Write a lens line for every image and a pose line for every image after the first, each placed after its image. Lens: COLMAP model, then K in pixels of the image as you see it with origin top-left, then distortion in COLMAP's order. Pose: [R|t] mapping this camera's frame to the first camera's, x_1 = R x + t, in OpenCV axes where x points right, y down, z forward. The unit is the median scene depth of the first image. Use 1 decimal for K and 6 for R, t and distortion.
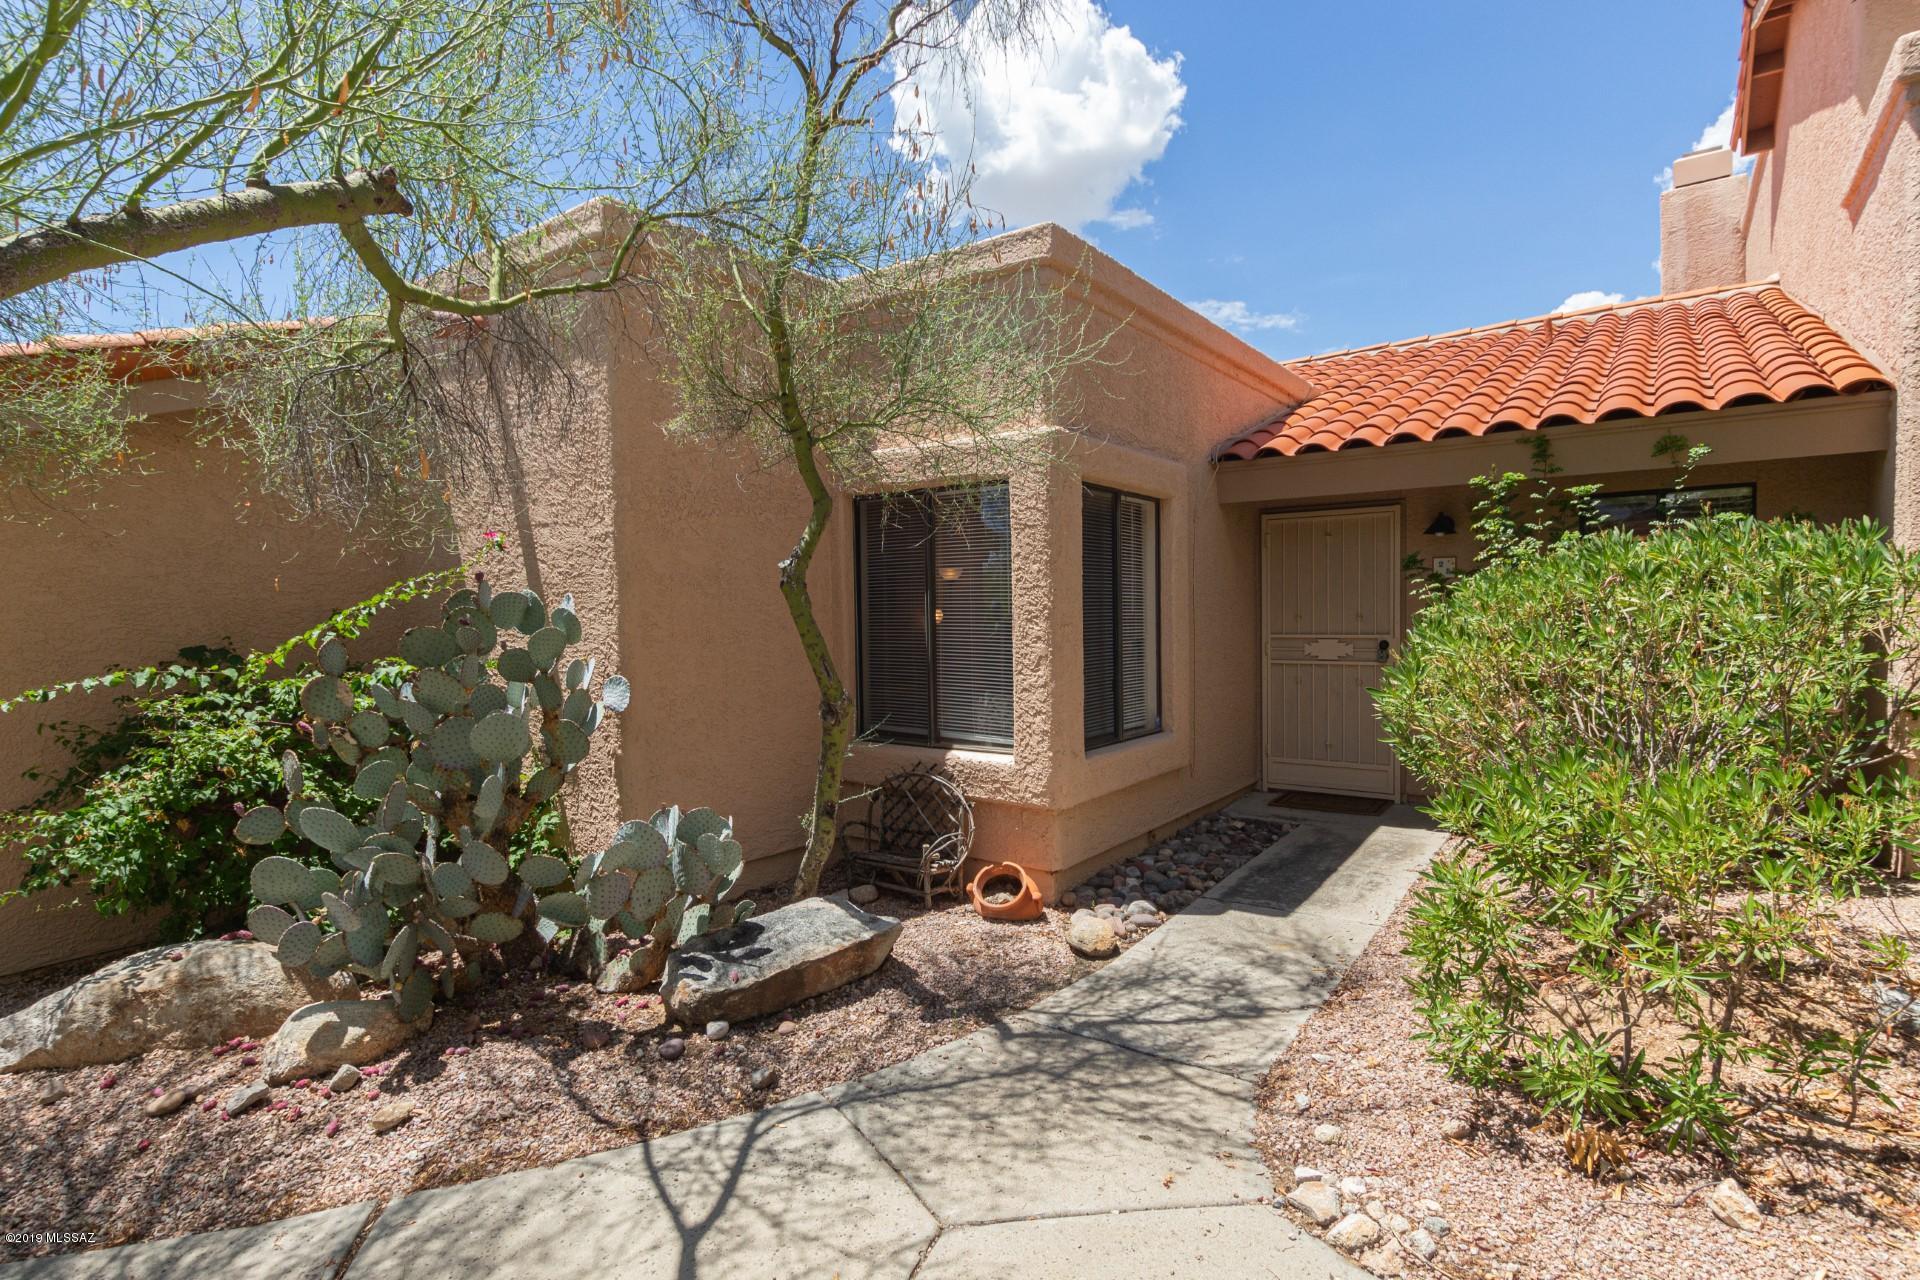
lens RADIAL K [[985.2, 0, 958.0], [0, 985.2, 655.0], [0, 0, 1]] dist [0.004477, 0.001083]
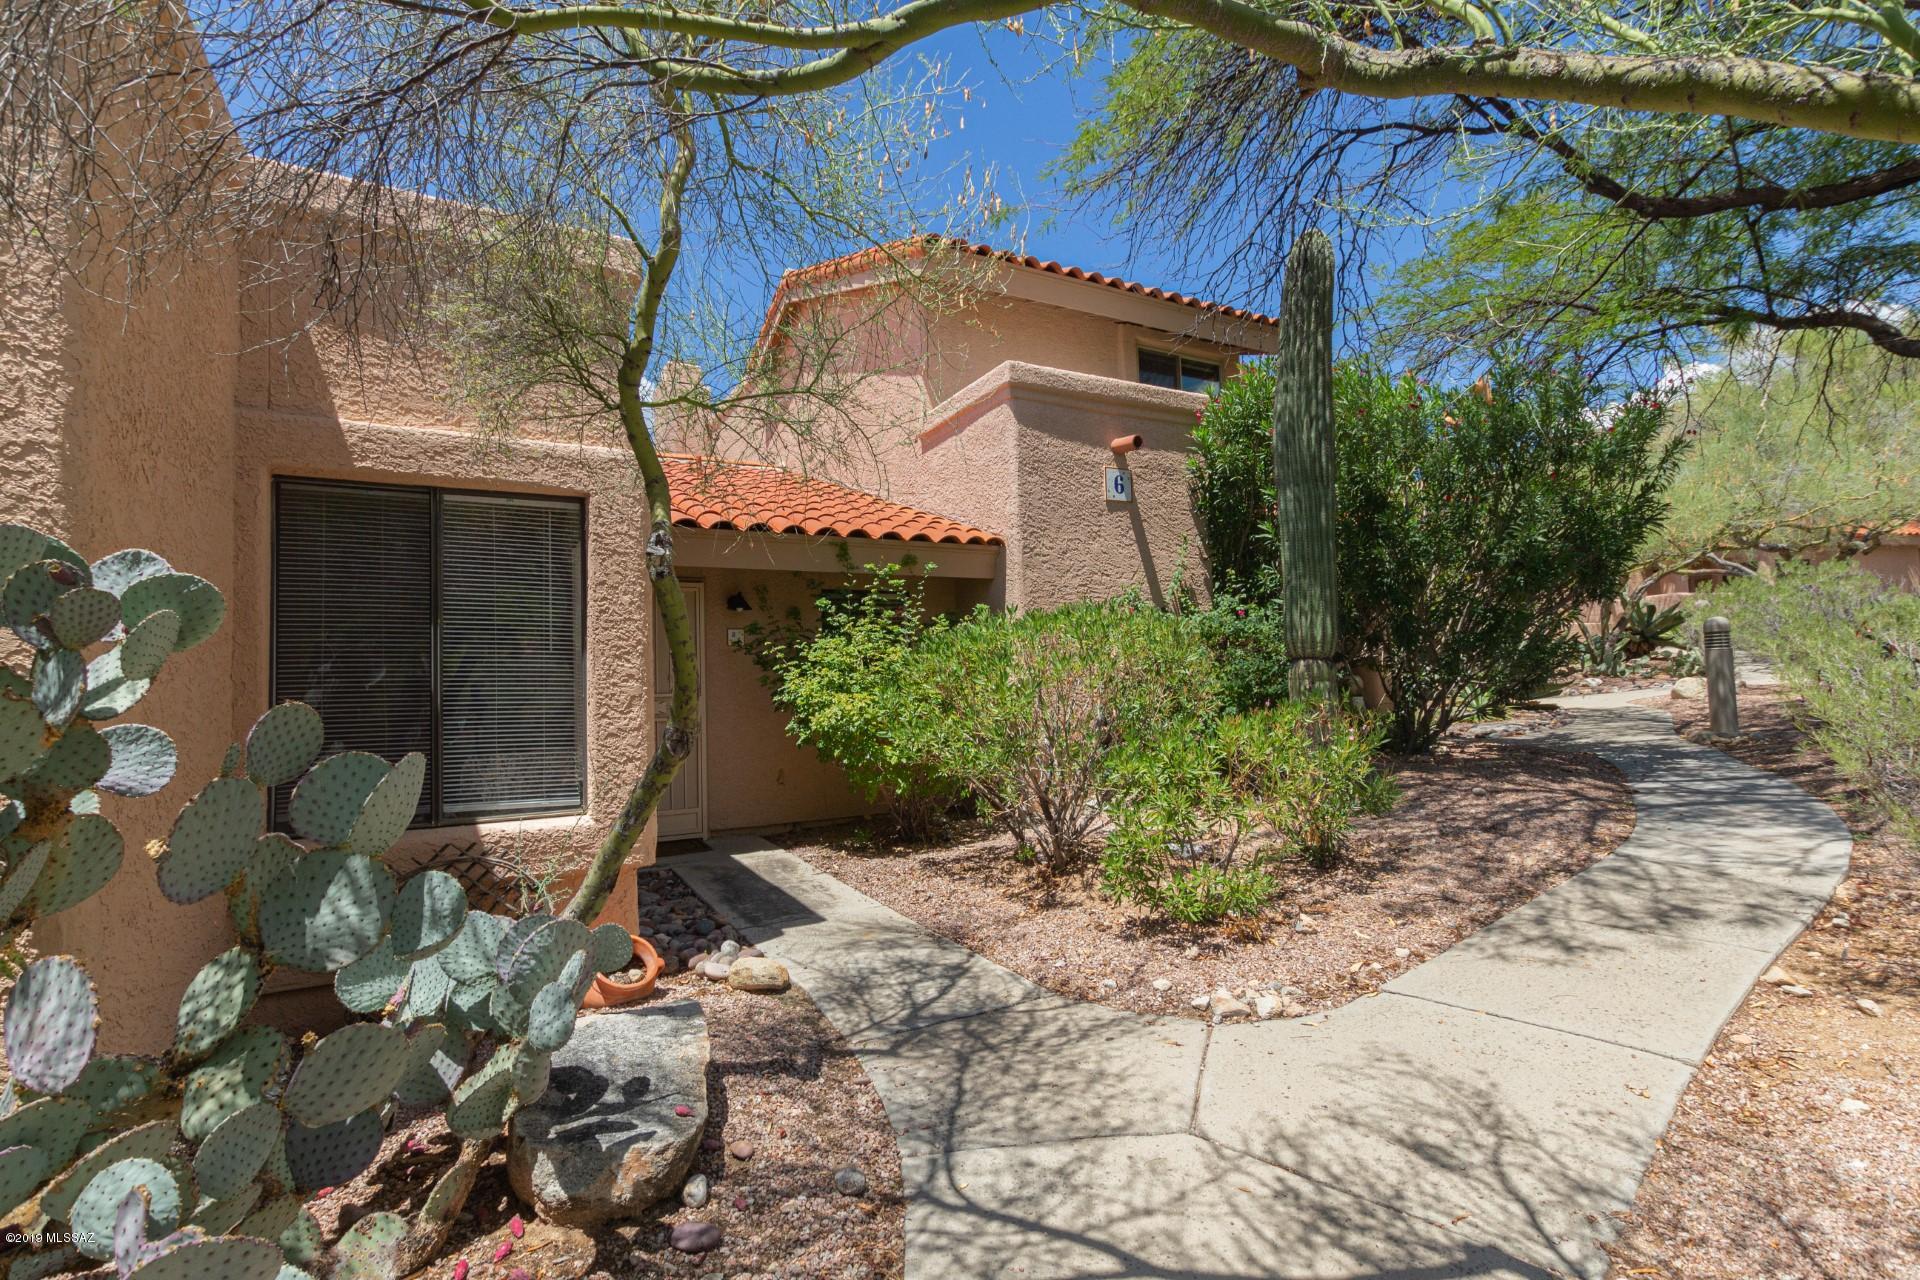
lens RADIAL K [[917.2, 0, 948.0], [0, 917.2, 645.6], [0, 0, 1]] dist [0.014742, -0.000831]
pose [[0.408517, 0.049715, 0.911396, -0.754976], [0.066575, 0.994233, -0.084075, 0.060030], [-0.910320, 0.095023, 0.402851, 0.516414]]
